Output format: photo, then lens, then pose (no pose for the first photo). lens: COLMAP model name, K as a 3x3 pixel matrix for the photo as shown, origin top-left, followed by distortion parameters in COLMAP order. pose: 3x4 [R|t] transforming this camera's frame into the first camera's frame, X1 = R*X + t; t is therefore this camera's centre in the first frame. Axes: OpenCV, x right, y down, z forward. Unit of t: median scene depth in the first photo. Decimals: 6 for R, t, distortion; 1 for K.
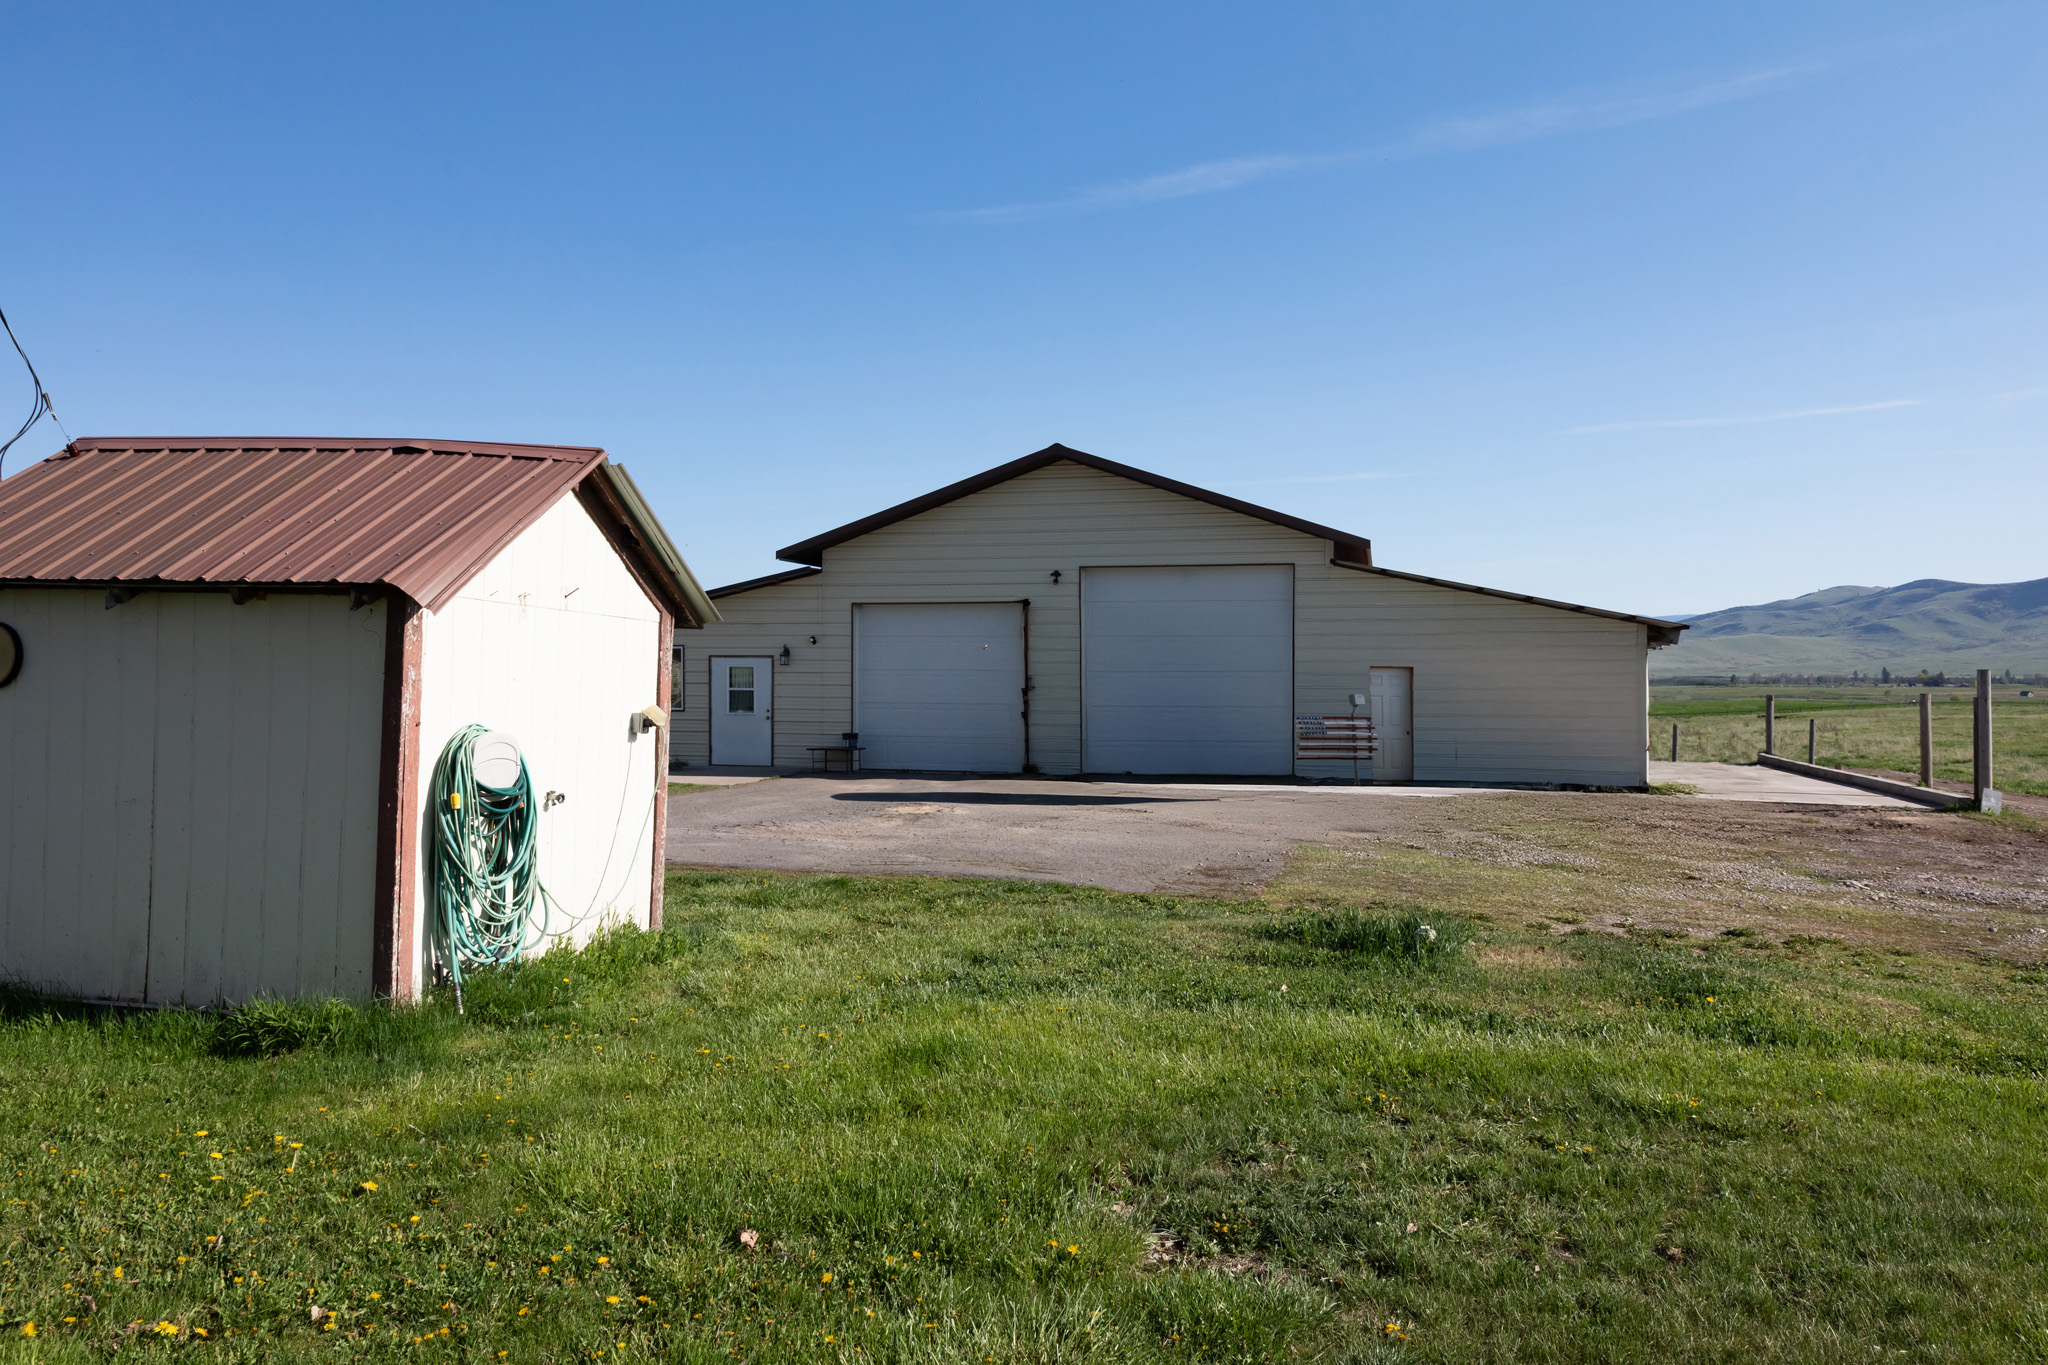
lens RADIAL K [[1366.1, 0, 1025.2], [0, 1366.1, 687.5], [0, 0, 1]] dist [0.011534, 0.001256]
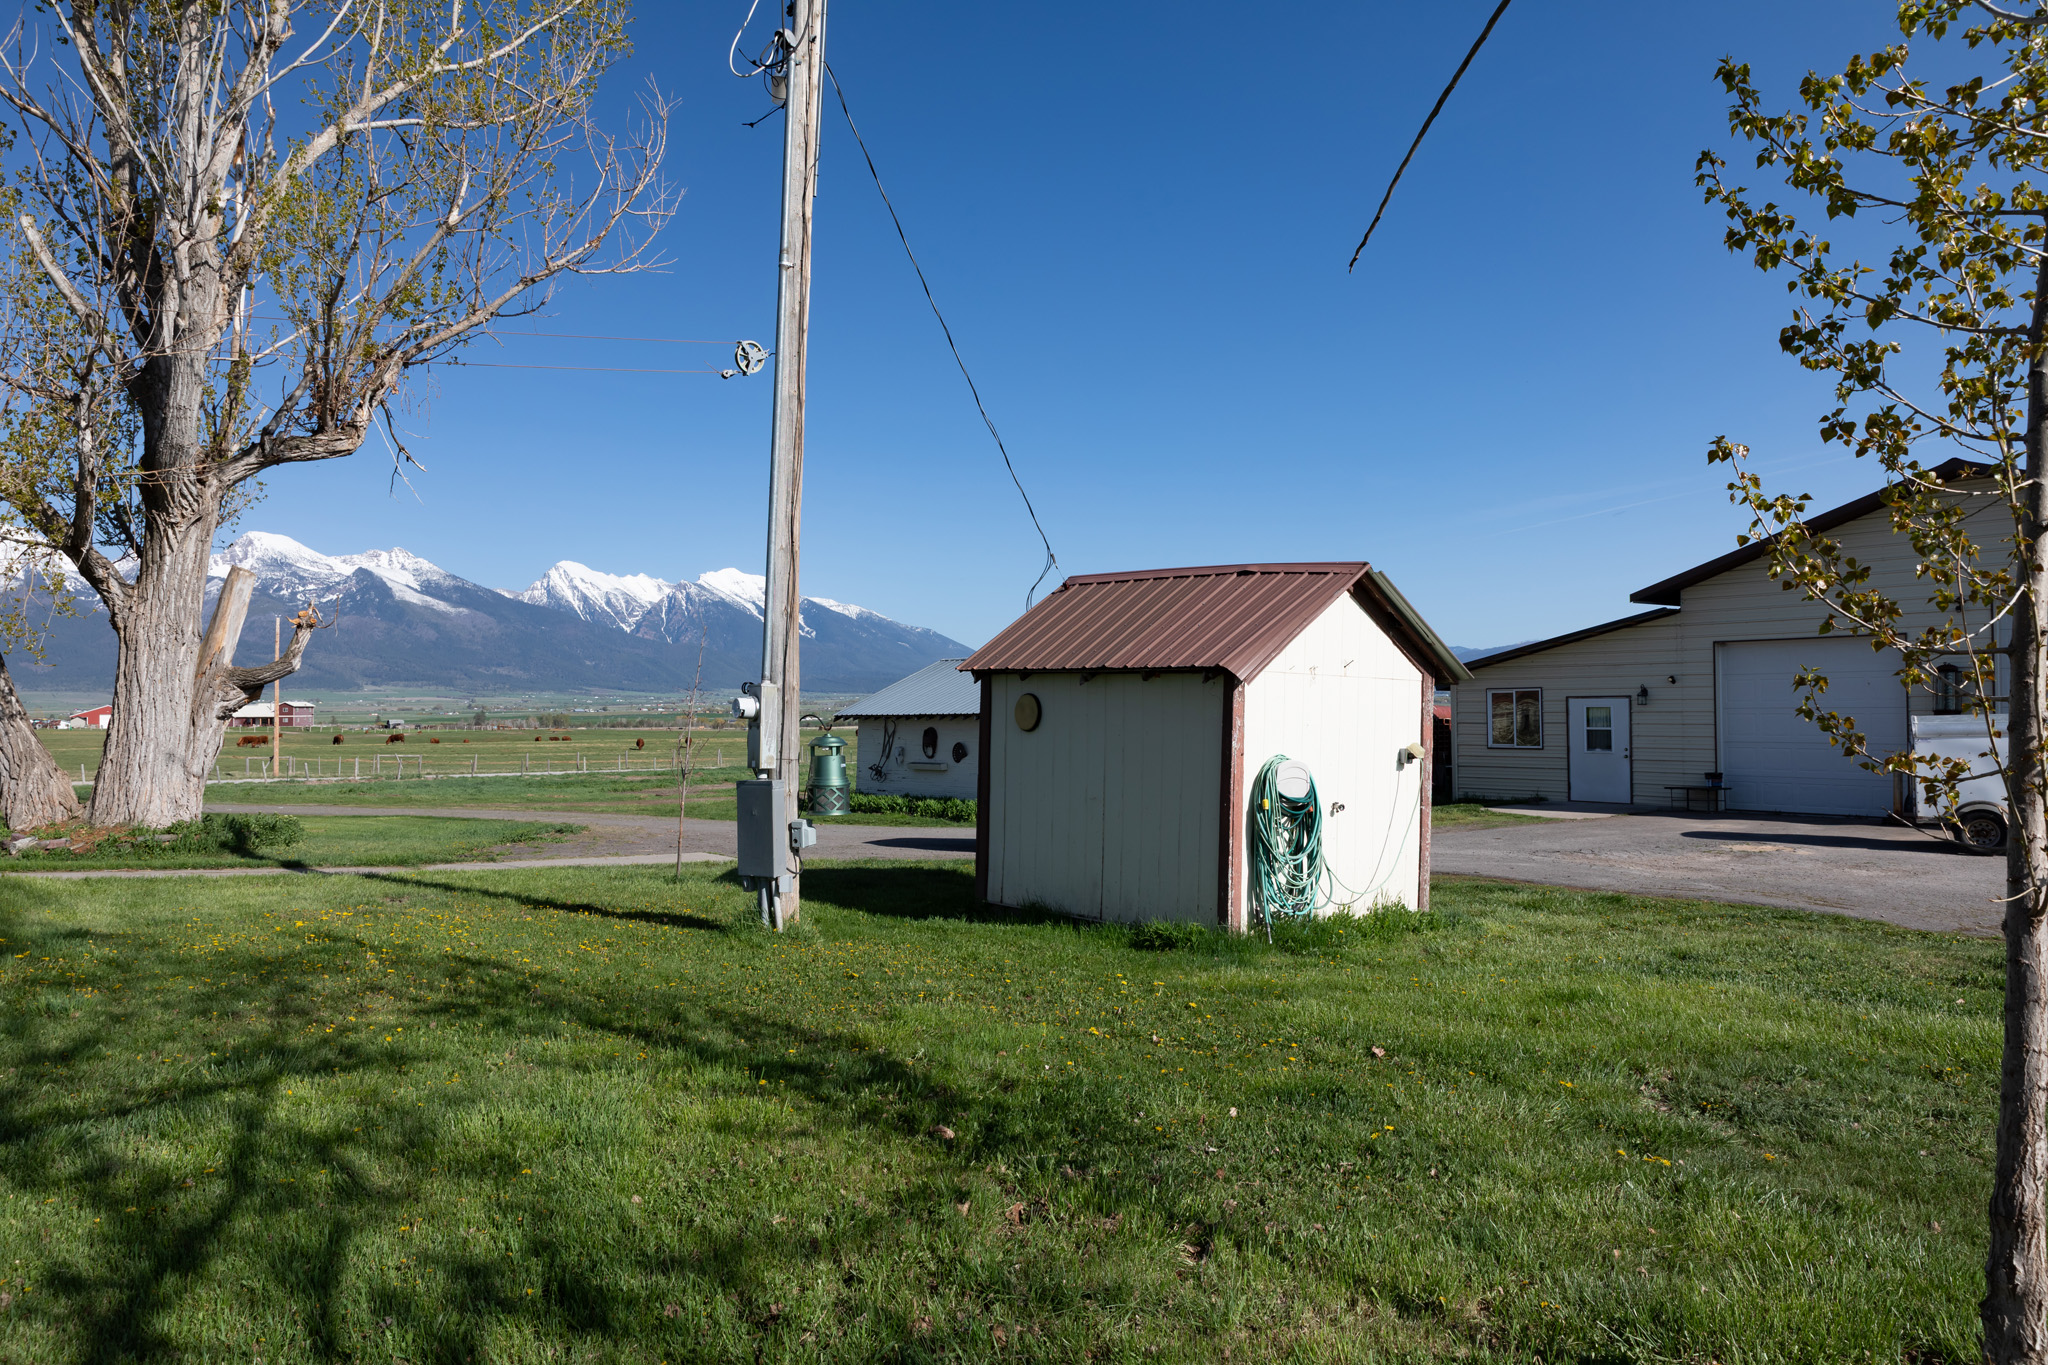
lens RADIAL K [[1366.1, 0, 1013.4], [0, 1366.1, 691.6], [0, 0, 1]] dist [0.011534, 0.001256]
pose [[0.793703, -0.019520, -0.607992, 0.237964], [0.004274, 0.999639, -0.026514, -0.003617], [0.608290, 0.018446, 0.793500, -0.317946]]
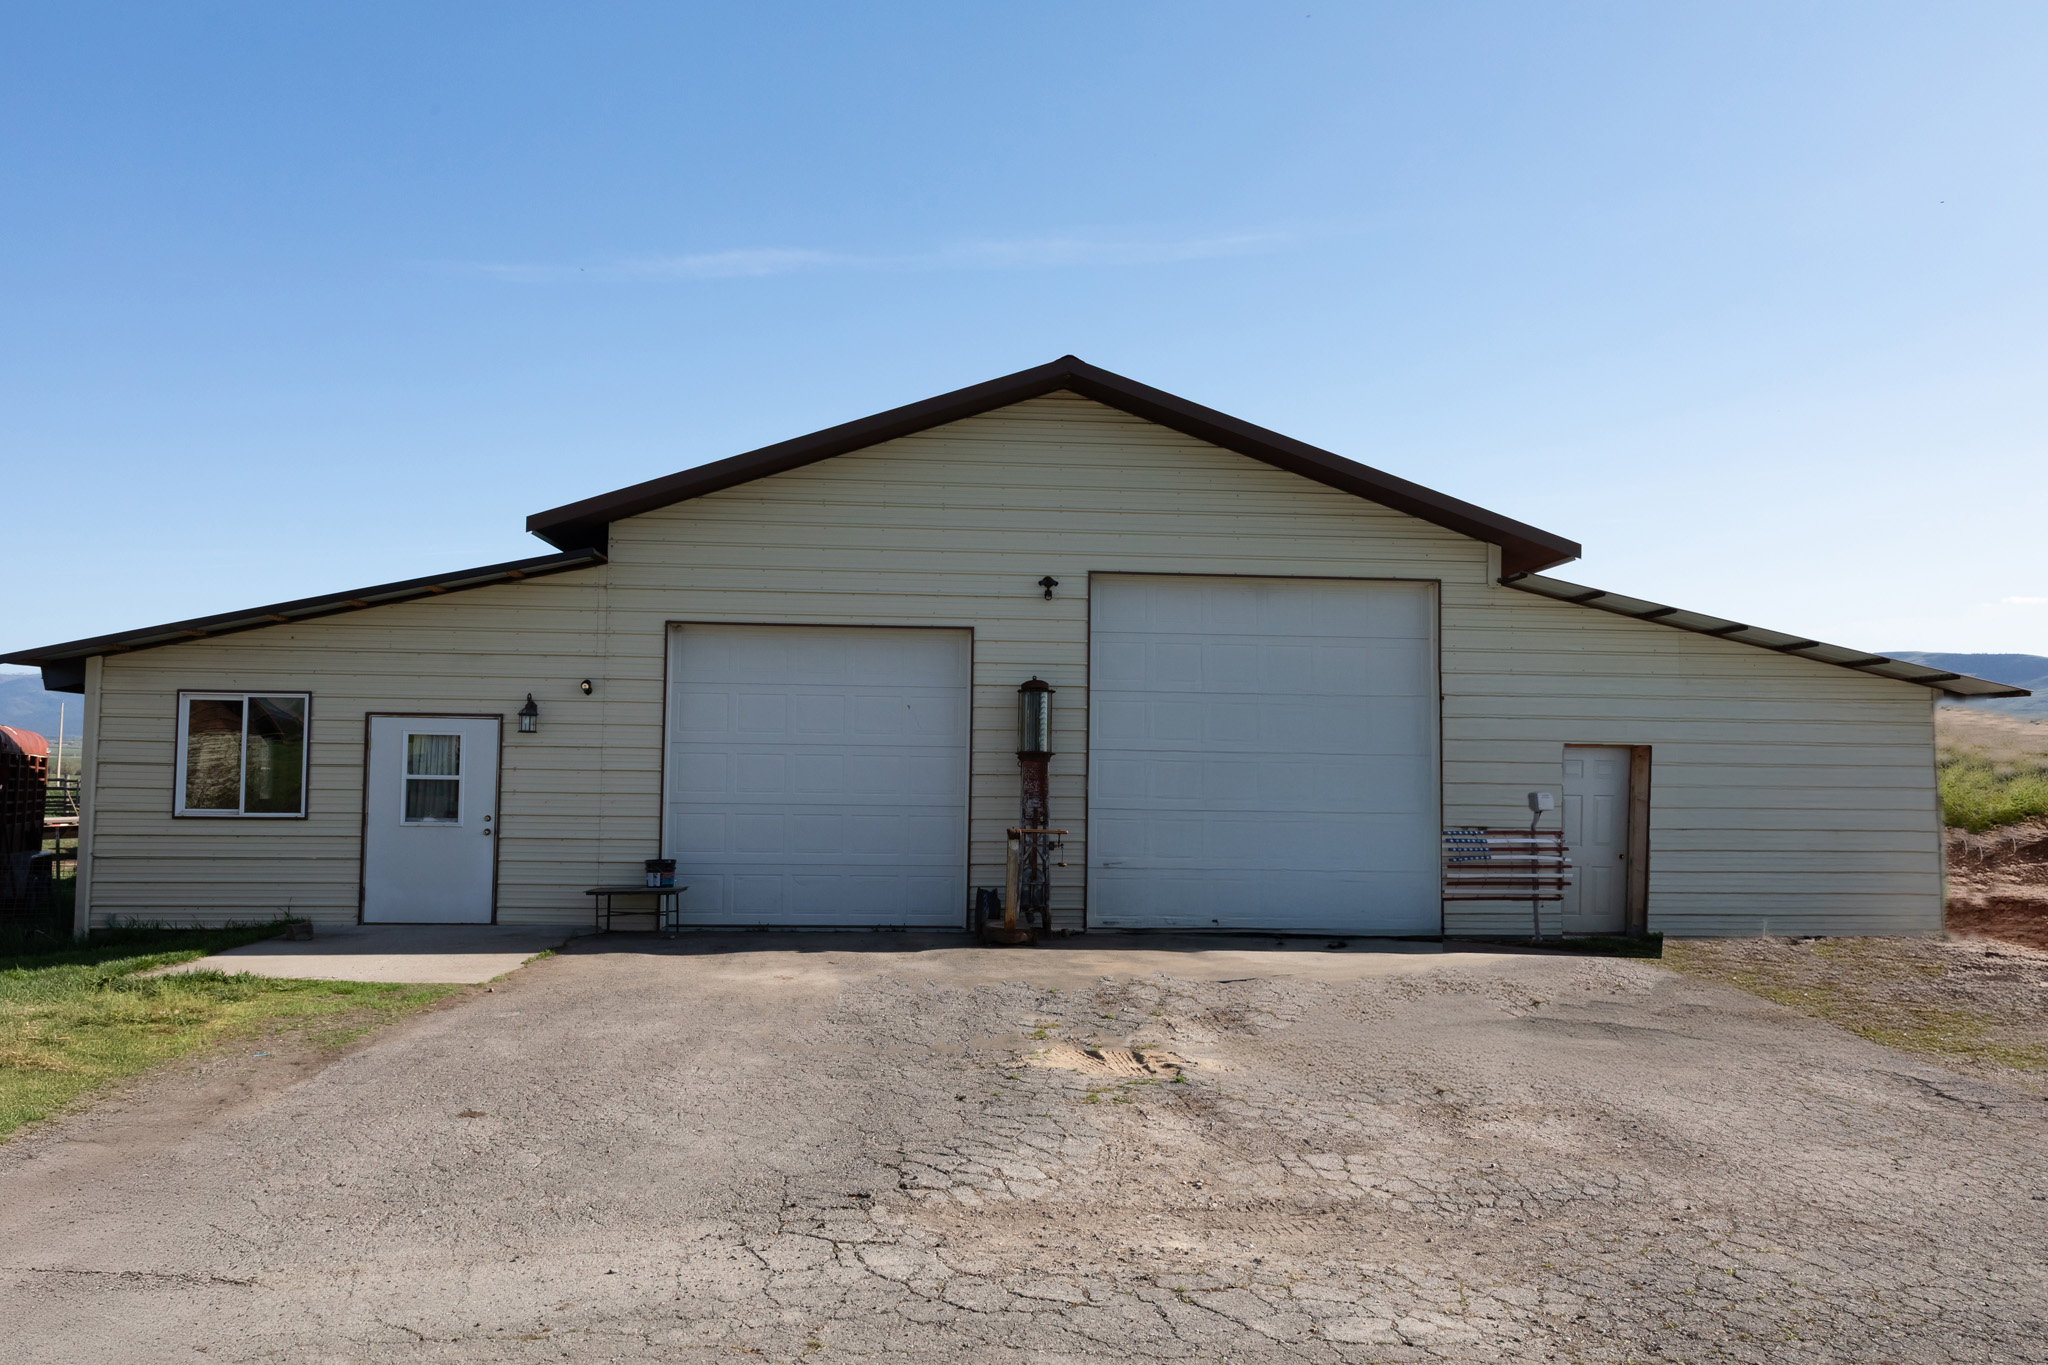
lens RADIAL K [[1410.8, 0, 985.8], [0, 1410.8, 688.0], [0, 0, 1]] dist [0.046712, -0.011387]
pose [[0.952753, 0.028345, 0.302421, -0.564246], [-0.007821, 0.997596, -0.068860, 0.009804], [-0.303646, 0.063242, 0.950684, 1.361744]]
